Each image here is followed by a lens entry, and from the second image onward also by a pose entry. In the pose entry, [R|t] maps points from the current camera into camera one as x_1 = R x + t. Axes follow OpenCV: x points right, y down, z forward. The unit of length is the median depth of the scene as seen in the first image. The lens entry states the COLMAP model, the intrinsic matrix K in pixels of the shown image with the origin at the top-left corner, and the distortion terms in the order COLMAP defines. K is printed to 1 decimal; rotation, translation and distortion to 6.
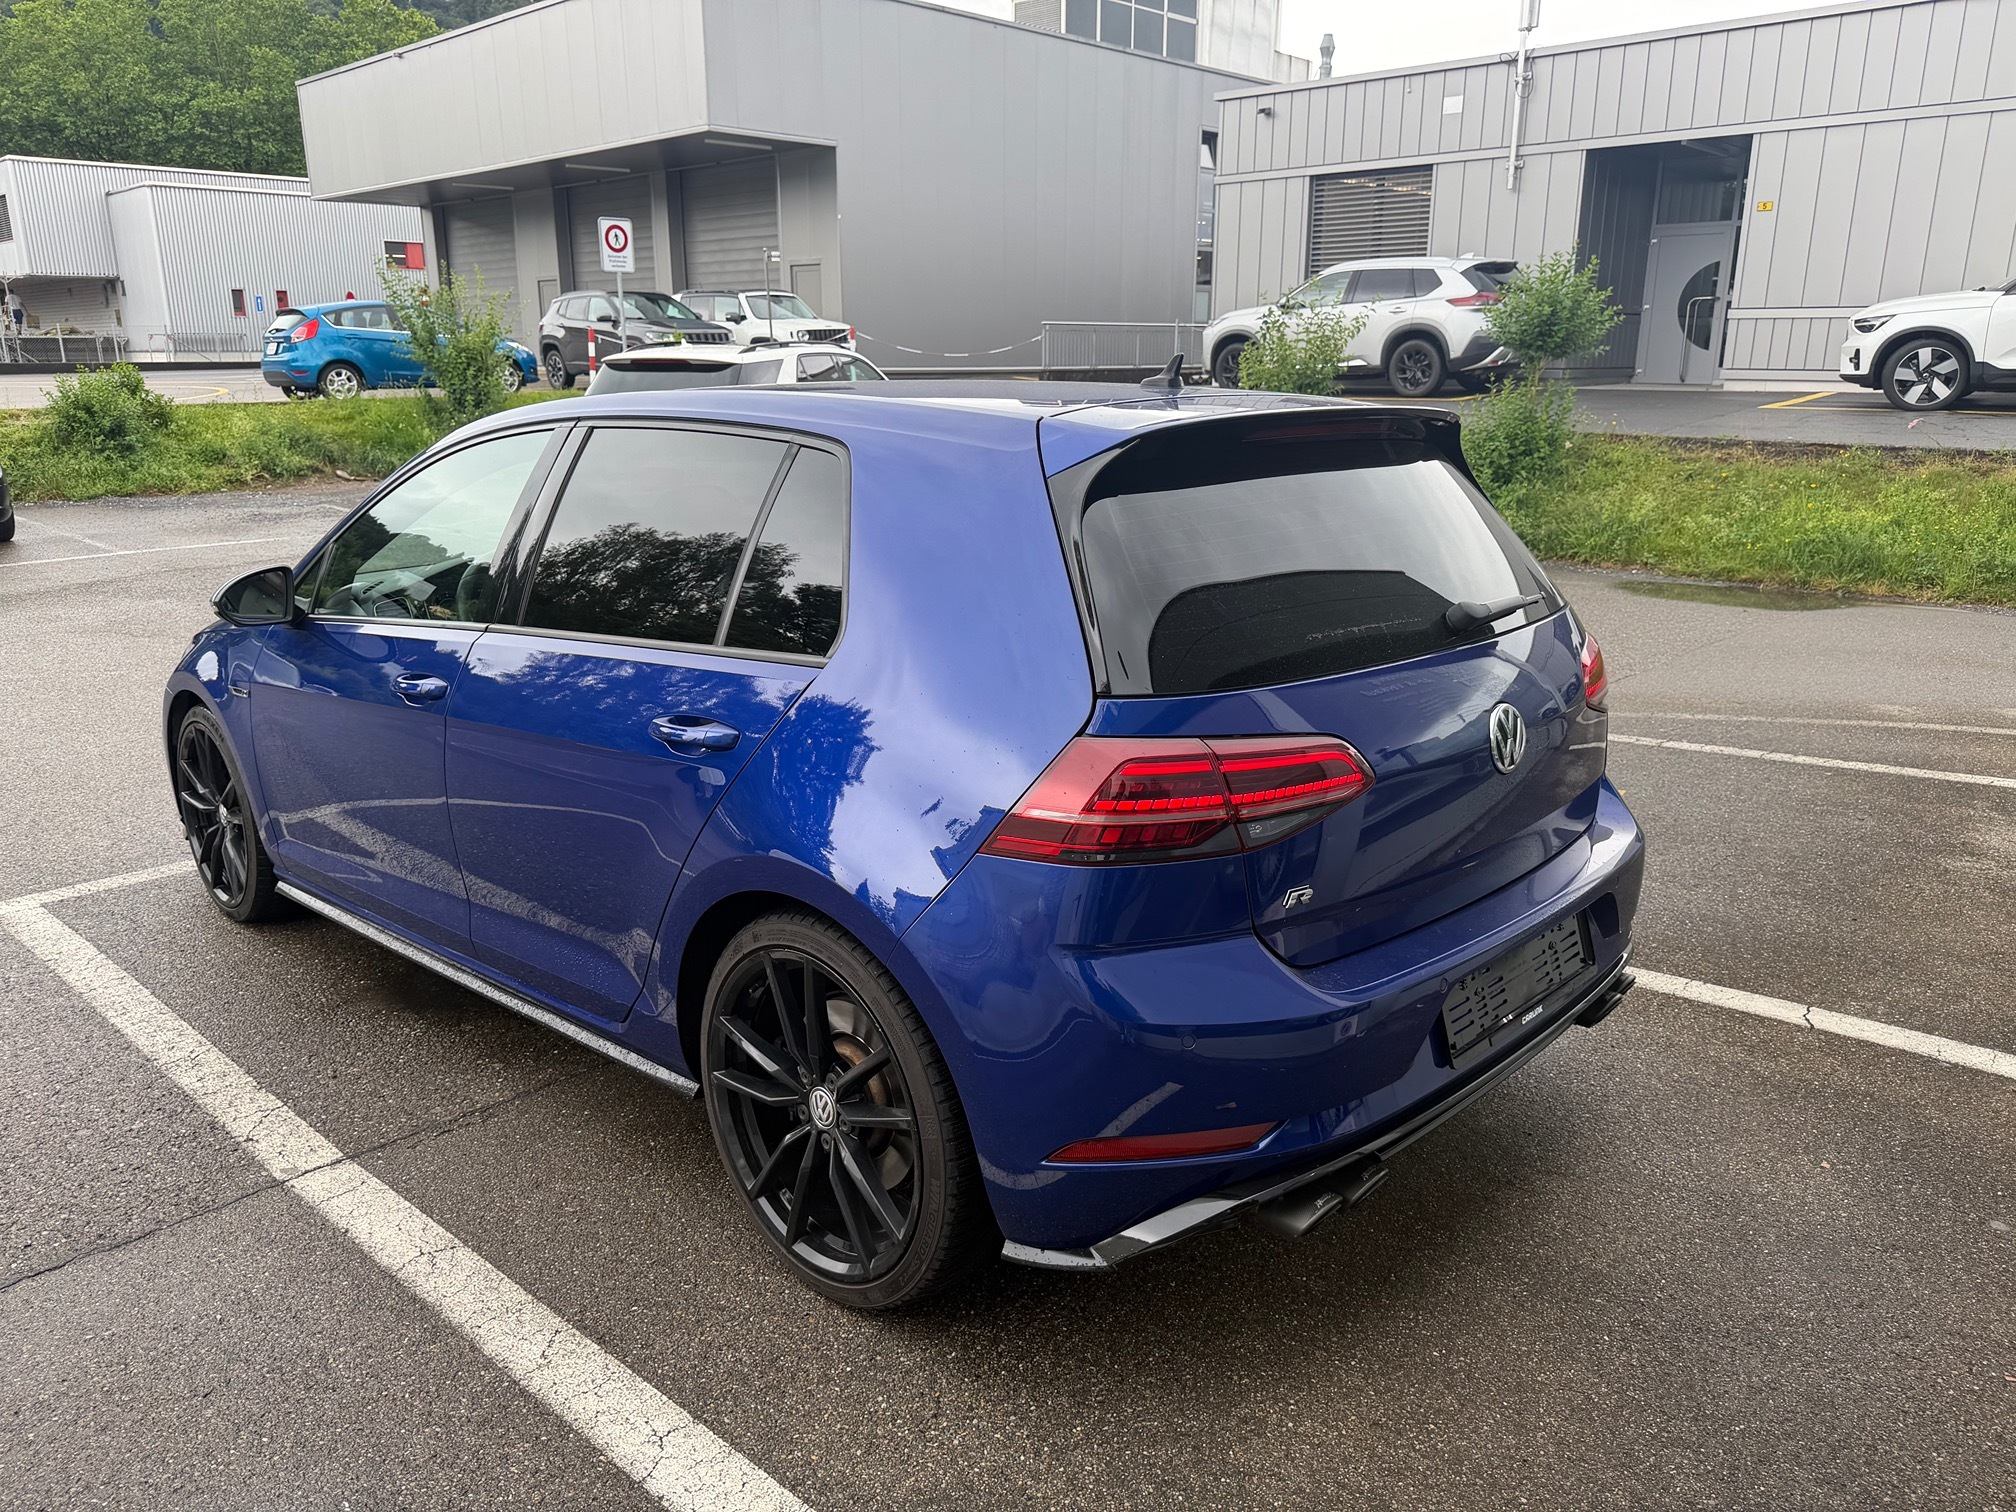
lens RADIAL K [[1421.3, 0, 1003.4], [0, 1421.3, 737.2], [0, 0, 1]] dist [0.008042, 0.001535]
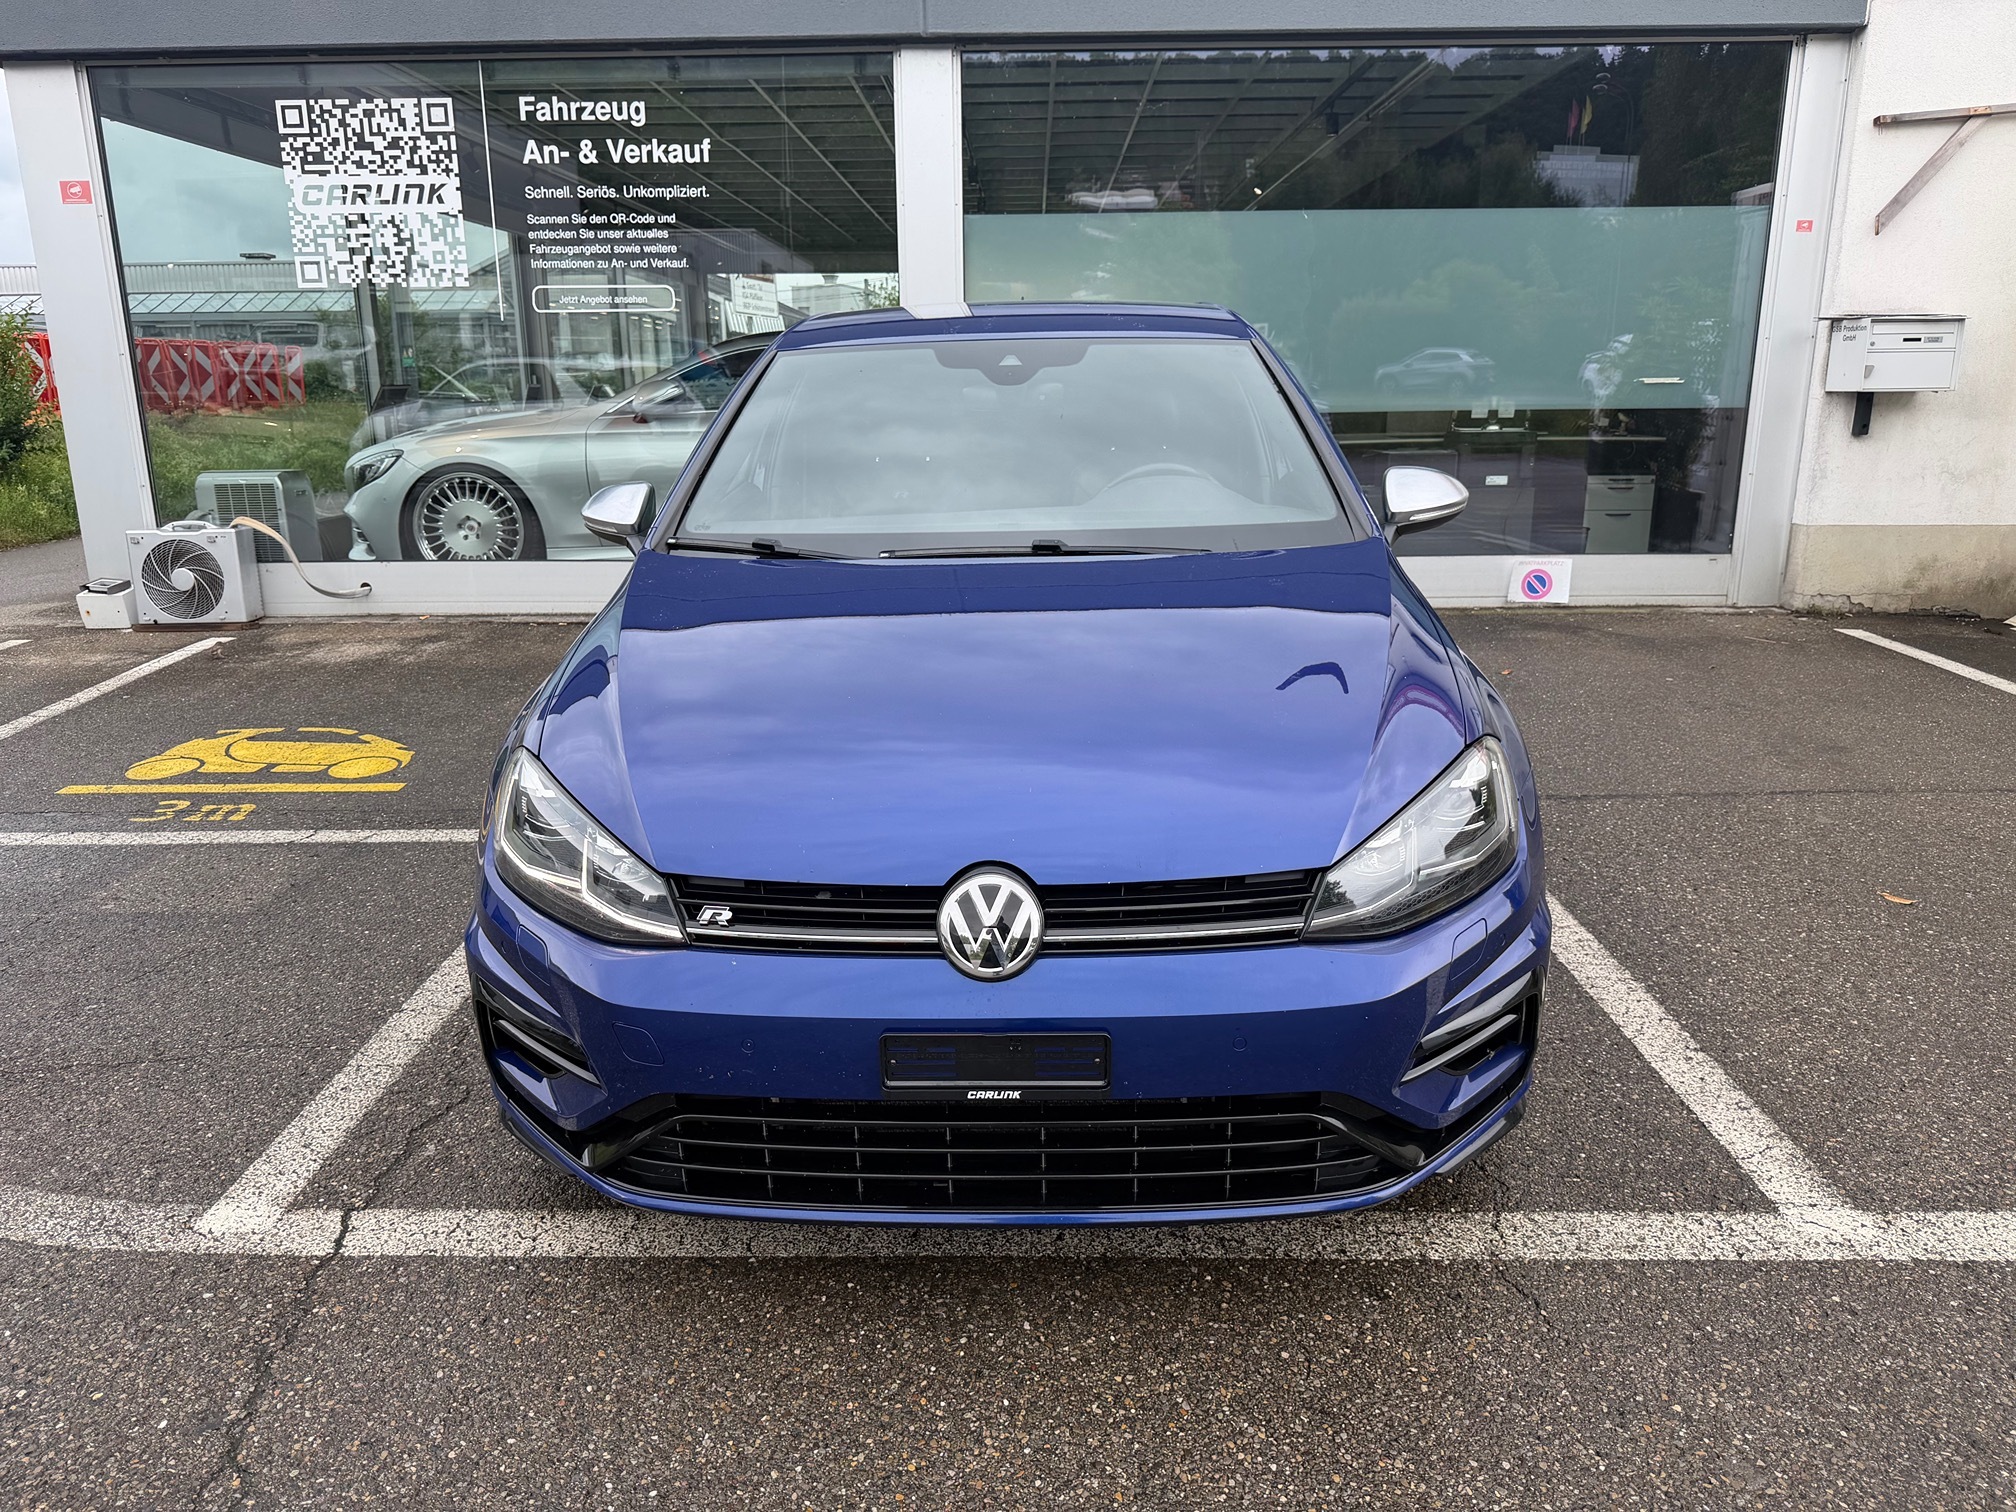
lens RADIAL K [[1434.1, 0, 1003.2], [0, 1434.1, 753.7], [0, 0, 1]] dist [0.004901, -0.013634]
pose [[-0.673443, -0.174633, 0.718316, -0.202250], [0.203001, 0.890653, 0.406850, -0.074815], [-0.710820, 0.419810, -0.564353, 0.348048]]
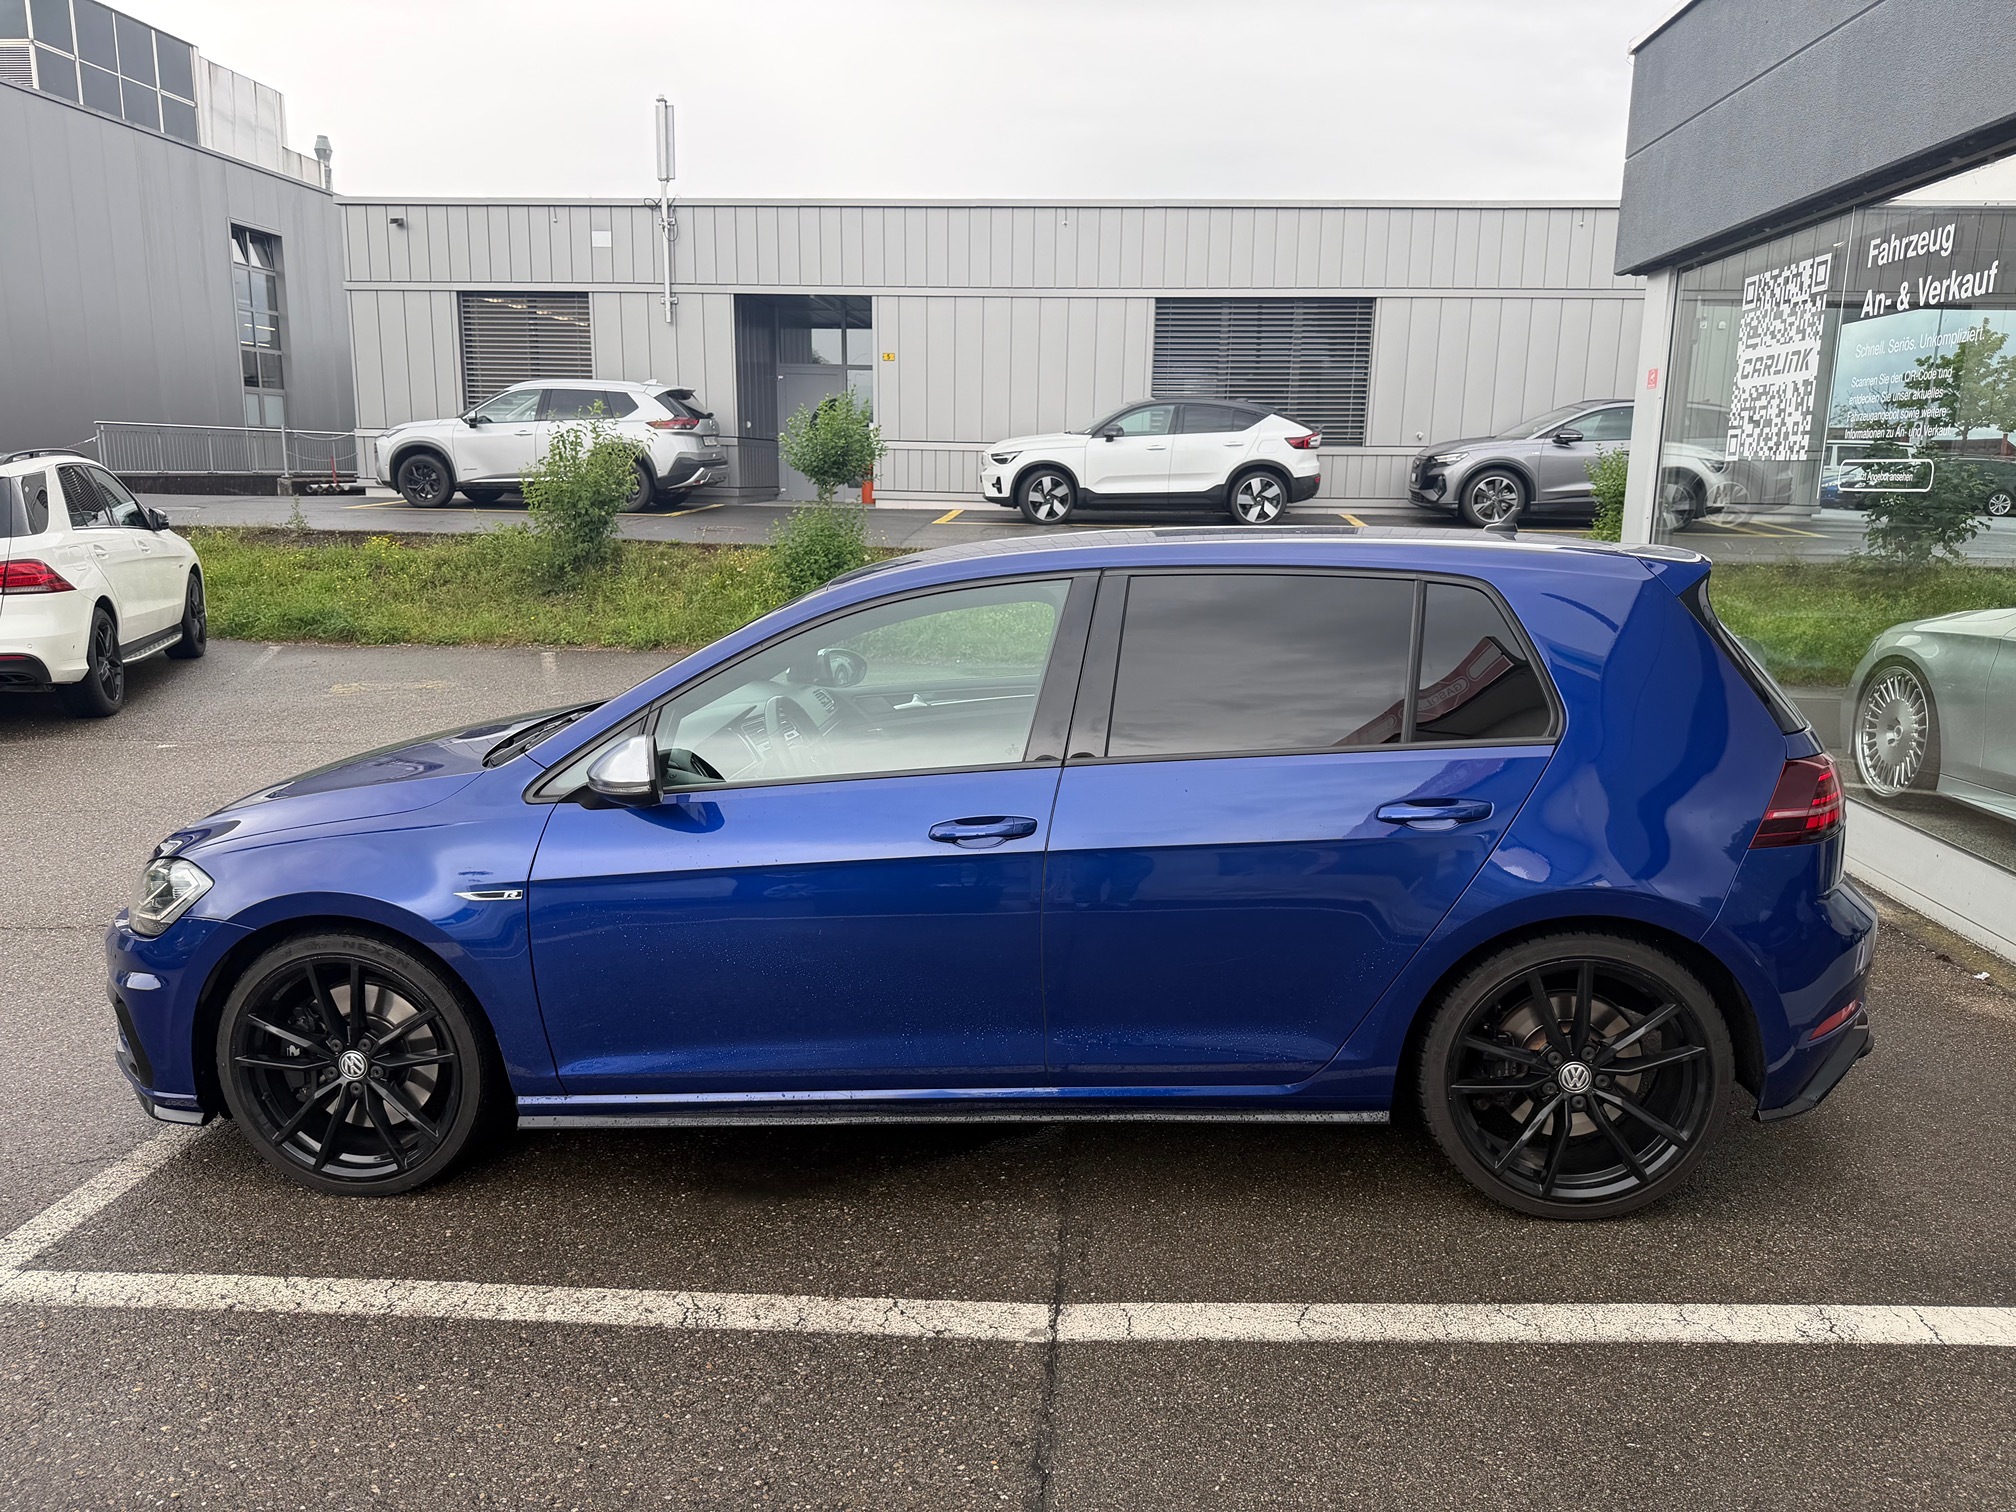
lens RADIAL K [[1434.1, 0, 1003.2], [0, 1434.1, 753.7], [0, 0, 1]] dist [0.004901, -0.013634]
pose [[0.775070, -0.107018, 0.622747, -0.172398], [0.146782, 0.989087, -0.012713, -0.012653], [-0.614590, 0.101261, 0.782320, 0.032183]]
